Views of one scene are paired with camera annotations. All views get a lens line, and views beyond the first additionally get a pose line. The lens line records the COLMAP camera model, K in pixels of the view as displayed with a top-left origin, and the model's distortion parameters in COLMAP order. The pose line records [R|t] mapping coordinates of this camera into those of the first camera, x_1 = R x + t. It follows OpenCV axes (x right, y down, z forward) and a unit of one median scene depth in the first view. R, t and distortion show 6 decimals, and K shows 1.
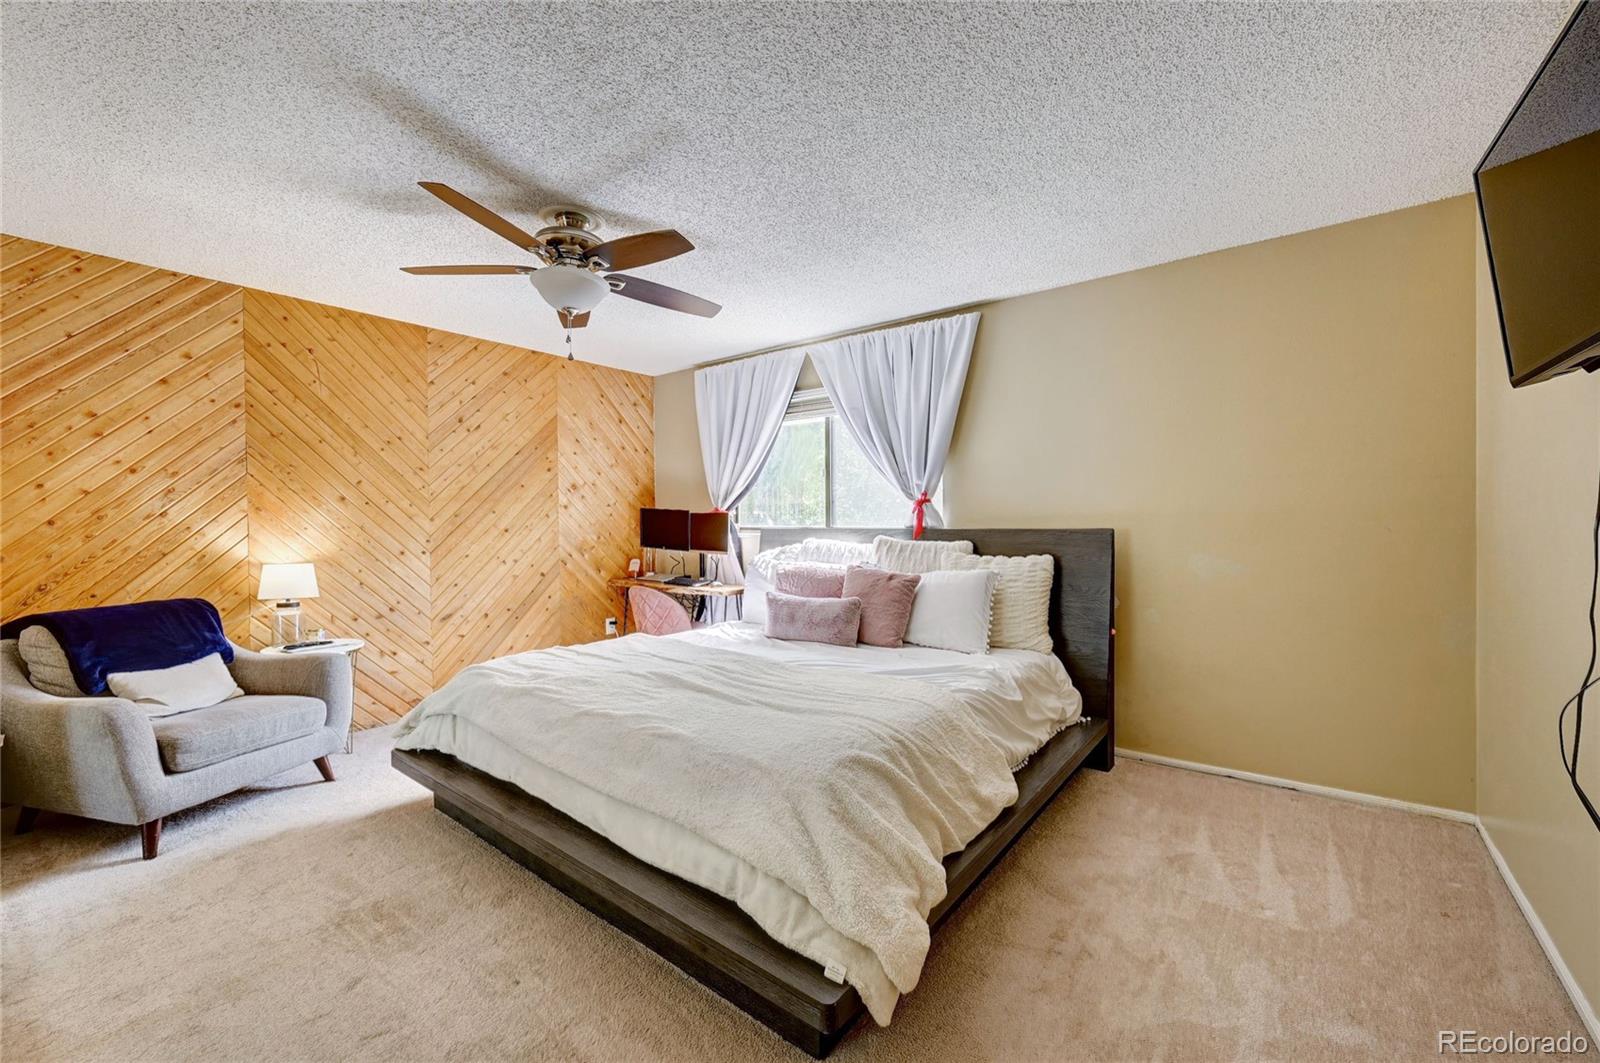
lens RADIAL K [[633.1, 0, 797.5], [0, 633.1, 524.7], [0, 0, 1]] dist [-0.000928, 0.000046]
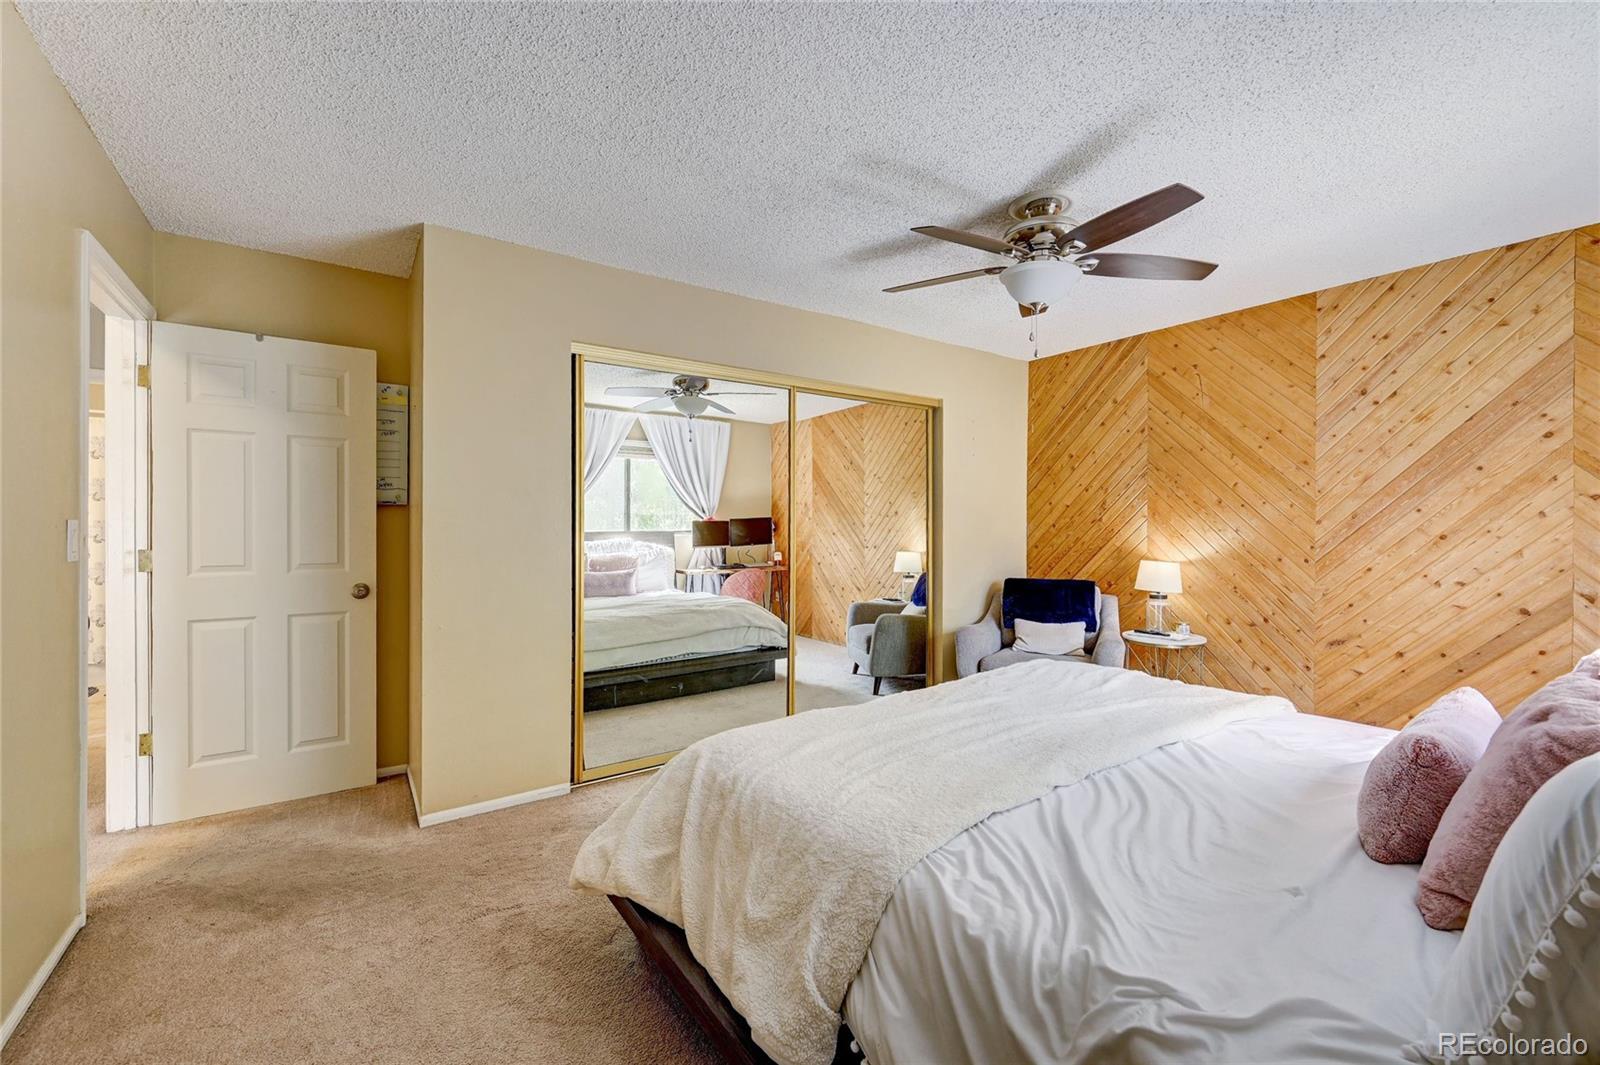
lens RADIAL K [[633.1, 0, 797.5], [0, 633.1, 525.7], [0, 0, 1]] dist [-0.000928, 0.000046]
pose [[-0.258708, -0.000235, -0.965955, 0.437571], [-0.003279, 0.999994, 0.000635, -0.001469], [0.965950, 0.003332, -0.258708, 0.605139]]
